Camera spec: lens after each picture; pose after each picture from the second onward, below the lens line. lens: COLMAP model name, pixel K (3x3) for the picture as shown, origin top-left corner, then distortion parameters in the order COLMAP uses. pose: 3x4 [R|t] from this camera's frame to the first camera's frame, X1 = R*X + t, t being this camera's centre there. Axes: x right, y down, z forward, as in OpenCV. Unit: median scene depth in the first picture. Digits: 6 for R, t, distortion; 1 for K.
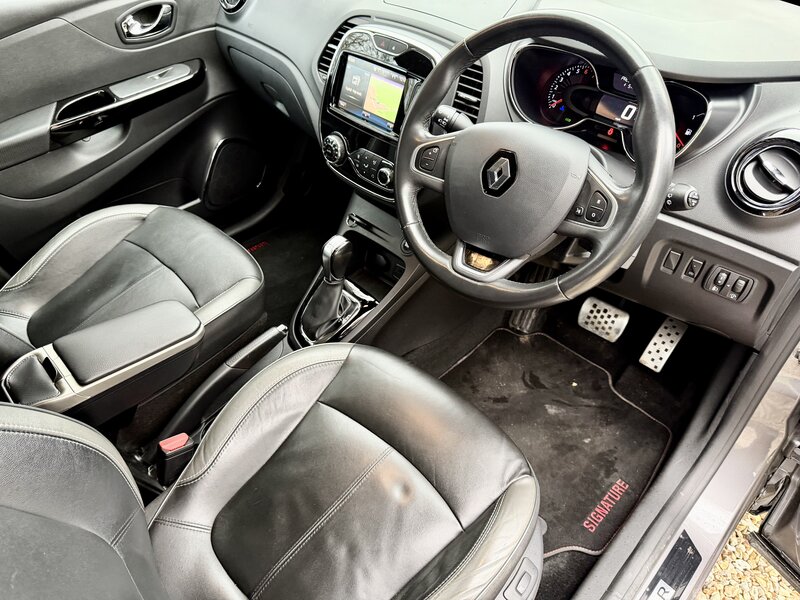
lens RADIAL K [[565.1, 0, 398.3], [0, 565.1, 292.9], [0, 0, 1]] dist [0.042844, -0.056041]
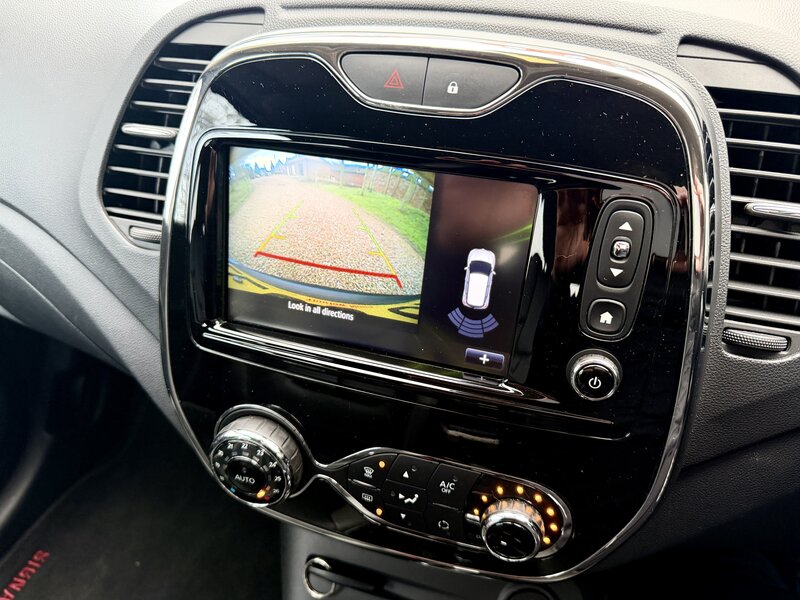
lens RADIAL K [[565.1, 0, 402.7], [0, 565.1, 299.8], [0, 0, 1]] dist [0.042844, -0.056041]
pose [[0.886243, -0.284936, 0.365218, -0.129899], [0.311904, 0.949984, -0.015713, -0.303389], [-0.342474, 0.127839, 0.930789, 0.691416]]
